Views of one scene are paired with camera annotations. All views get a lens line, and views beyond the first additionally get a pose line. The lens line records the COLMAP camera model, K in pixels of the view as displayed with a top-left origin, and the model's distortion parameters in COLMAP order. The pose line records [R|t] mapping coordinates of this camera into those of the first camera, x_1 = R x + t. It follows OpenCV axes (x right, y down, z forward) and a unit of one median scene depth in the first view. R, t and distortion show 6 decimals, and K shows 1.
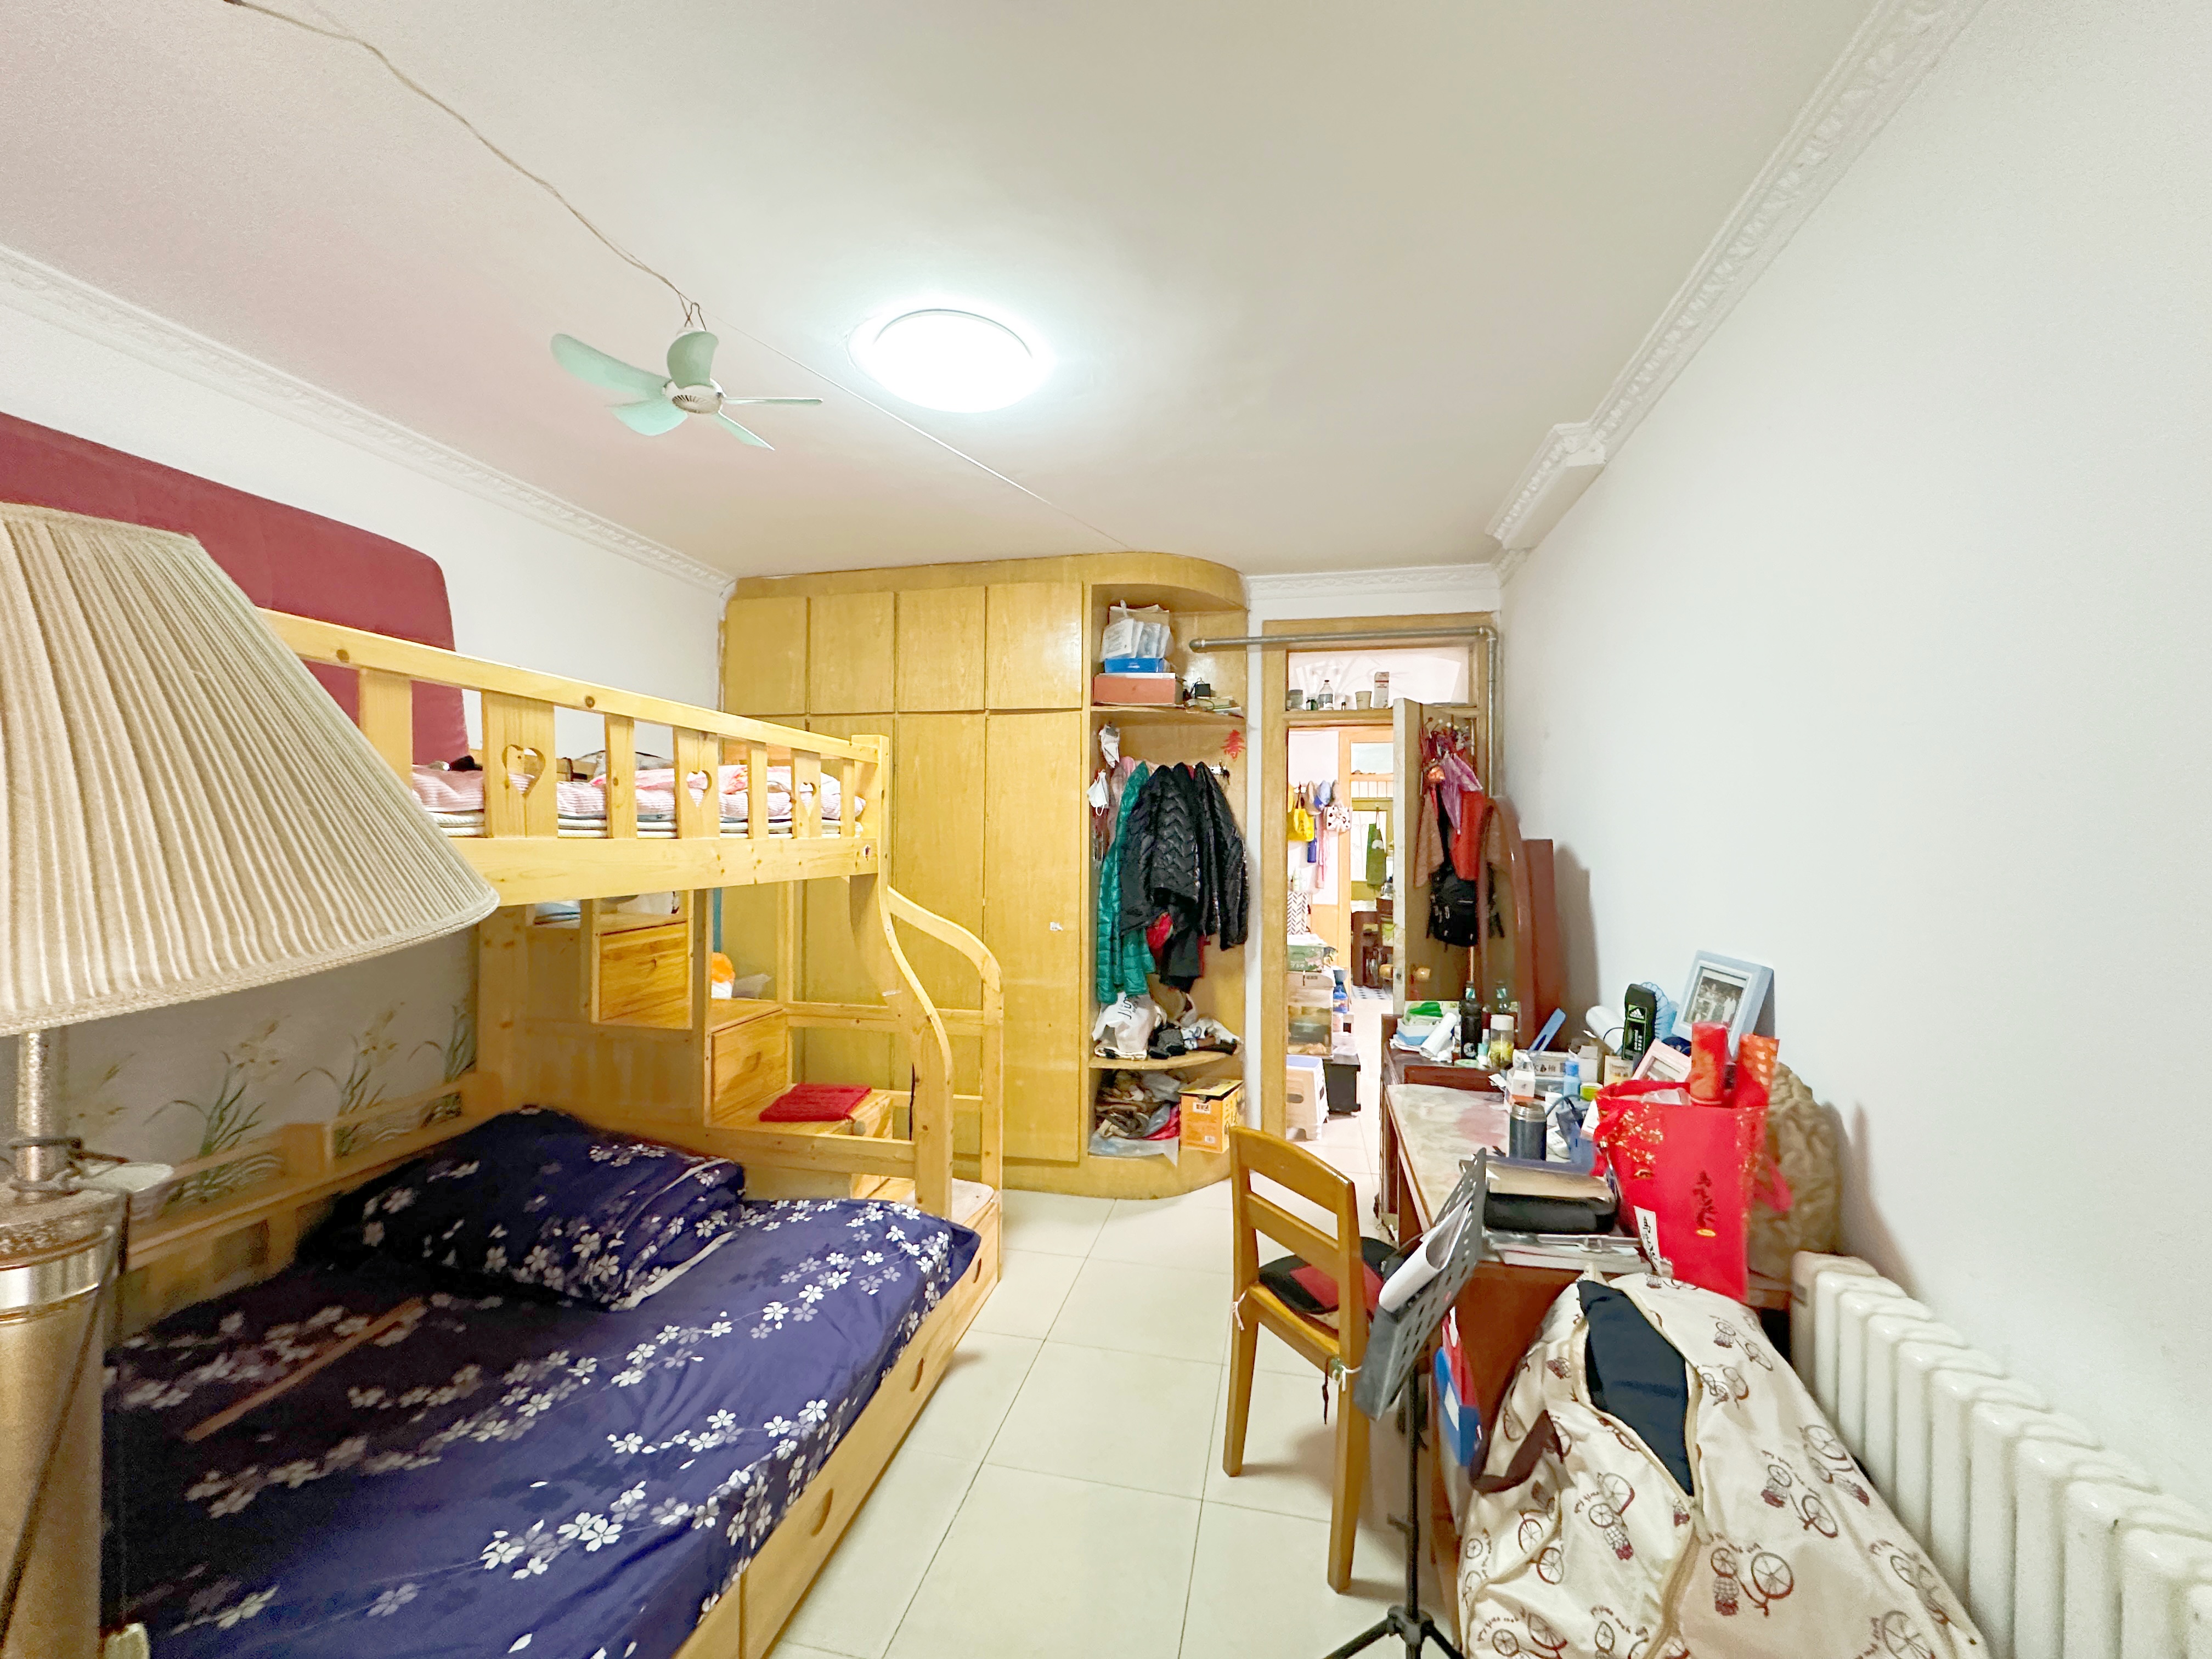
lens RADIAL K [[882.0, 0, 1104.3], [0, 882.0, 832.9], [0, 0, 1]] dist [-0.003332, 0.000065]
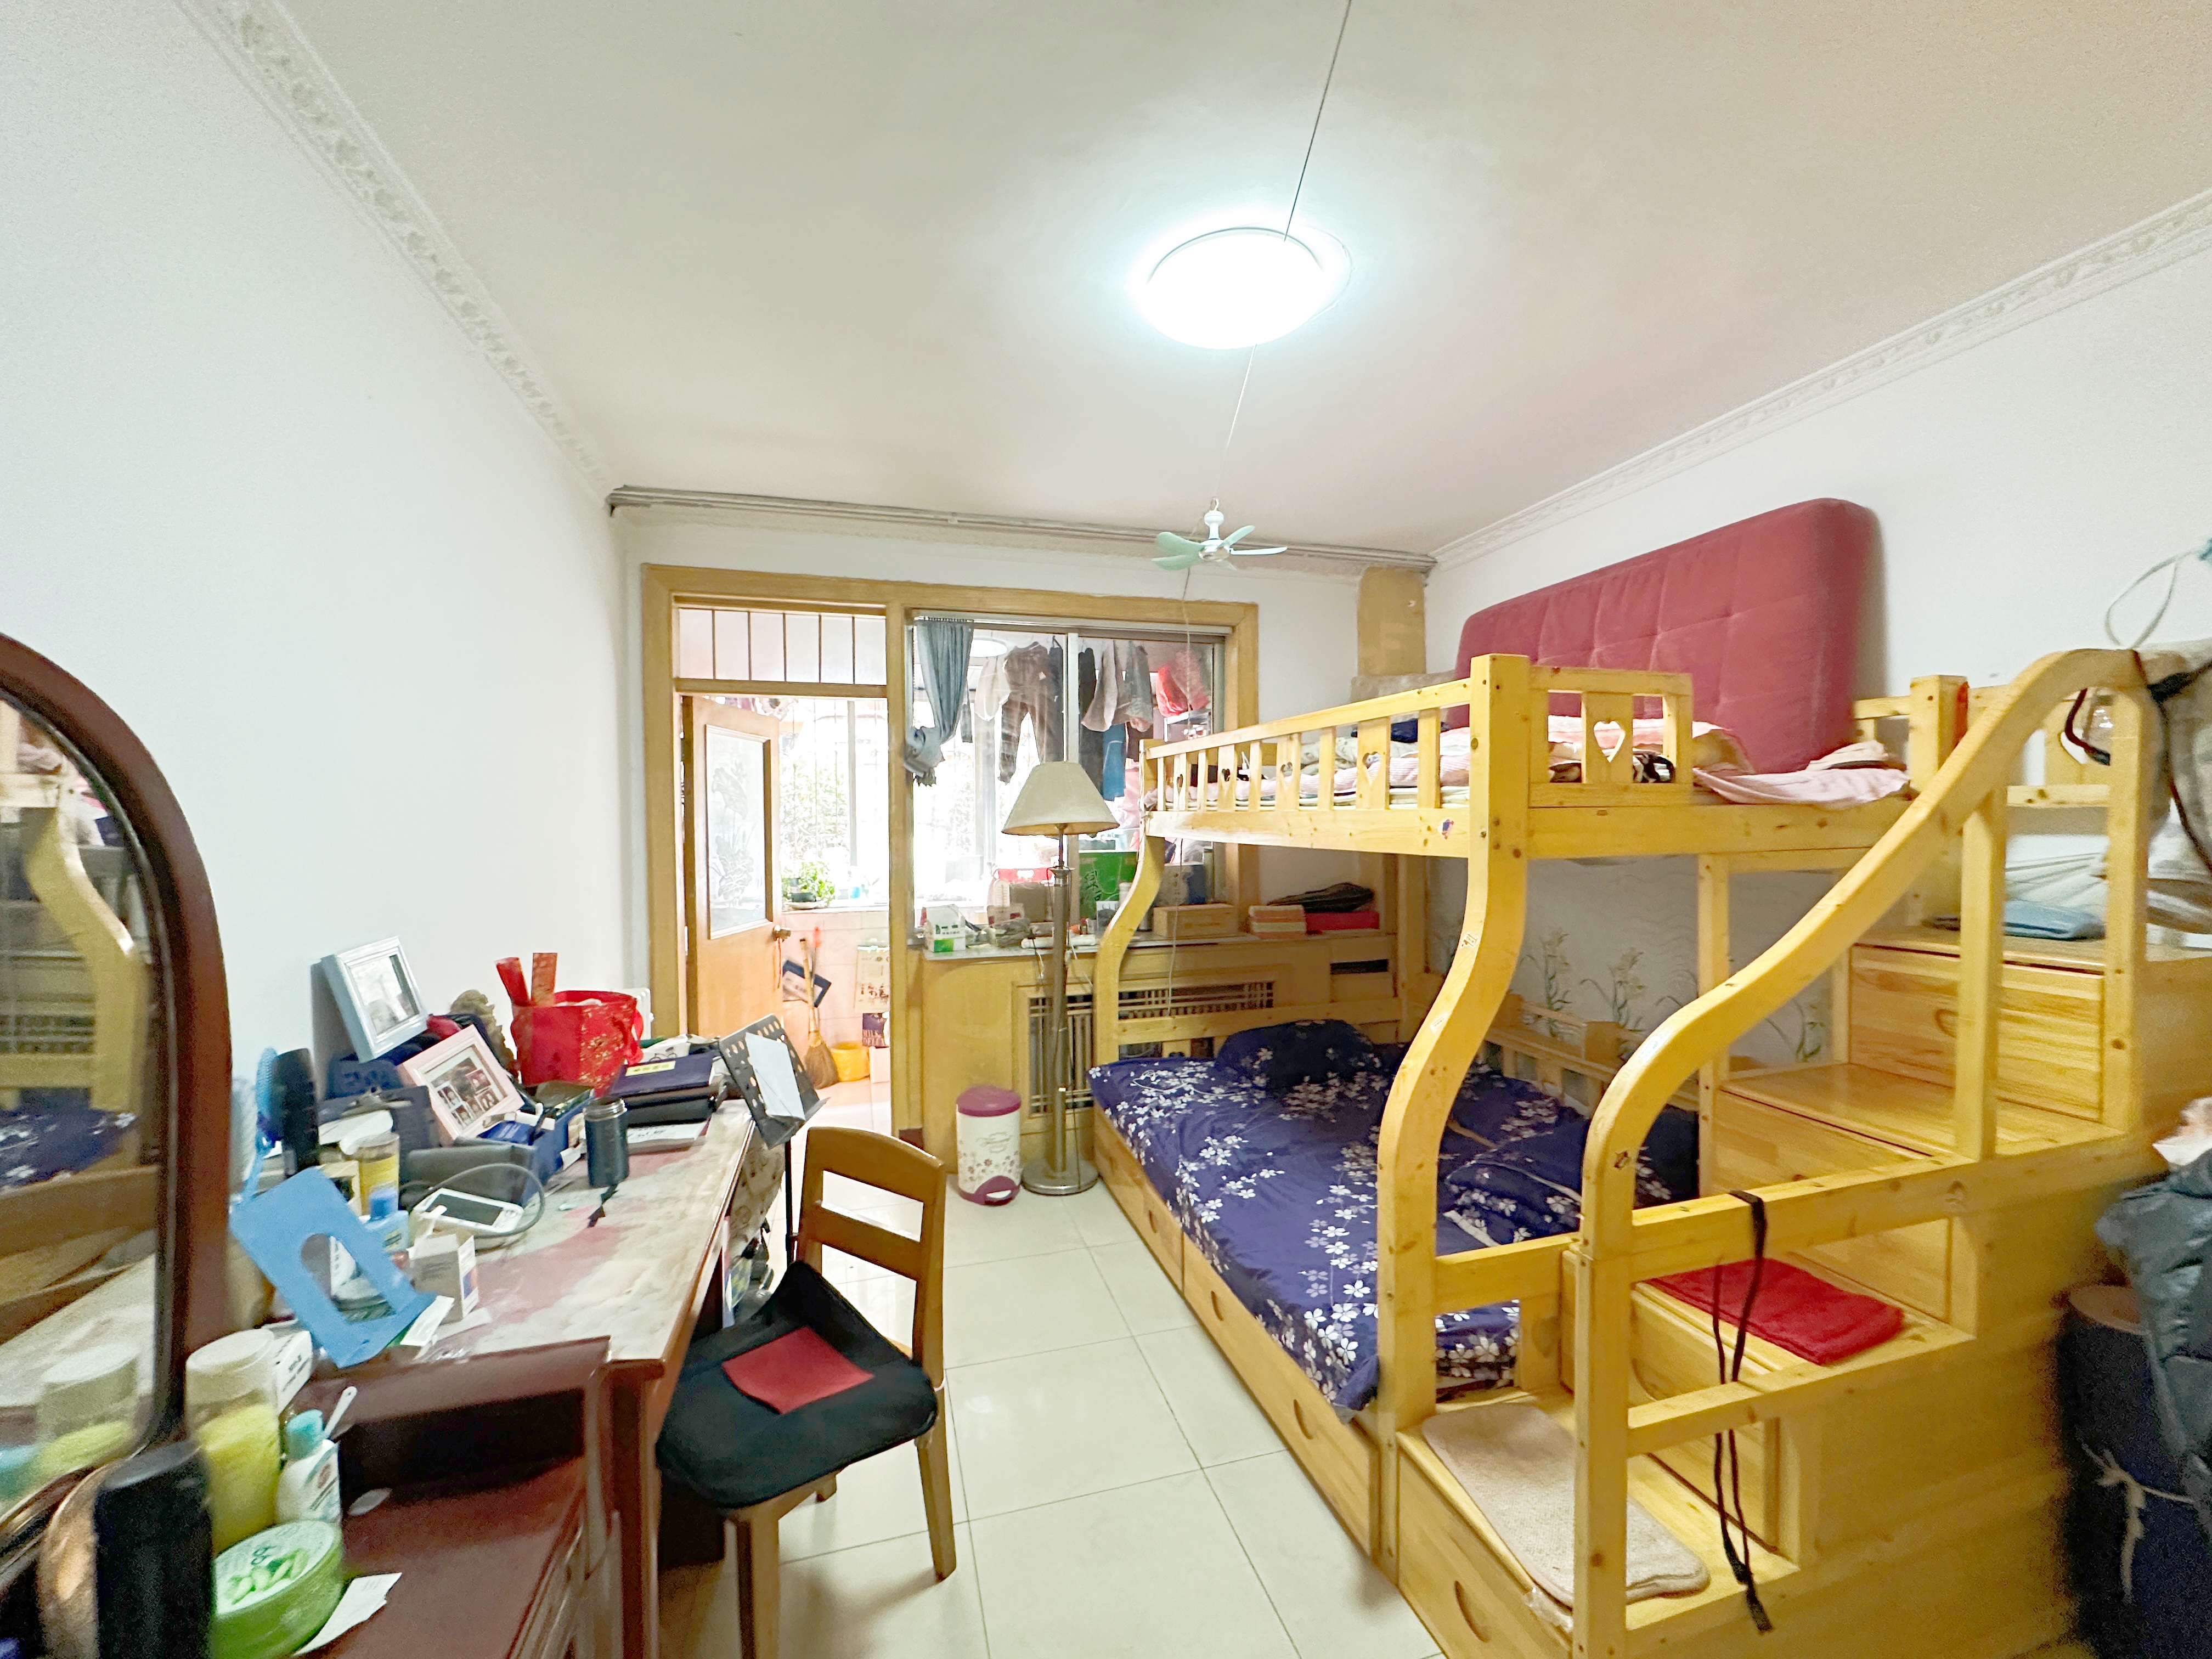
lens RADIAL K [[882.0, 0, 1109.0], [0, 882.0, 833.8], [0, 0, 1]] dist [-0.003332, 0.000065]
pose [[-0.881332, 0.013365, -0.472309, 0.422051], [0.006294, 0.999843, 0.016549, 0.016875], [0.472456, 0.011612, -0.881278, 1.933965]]
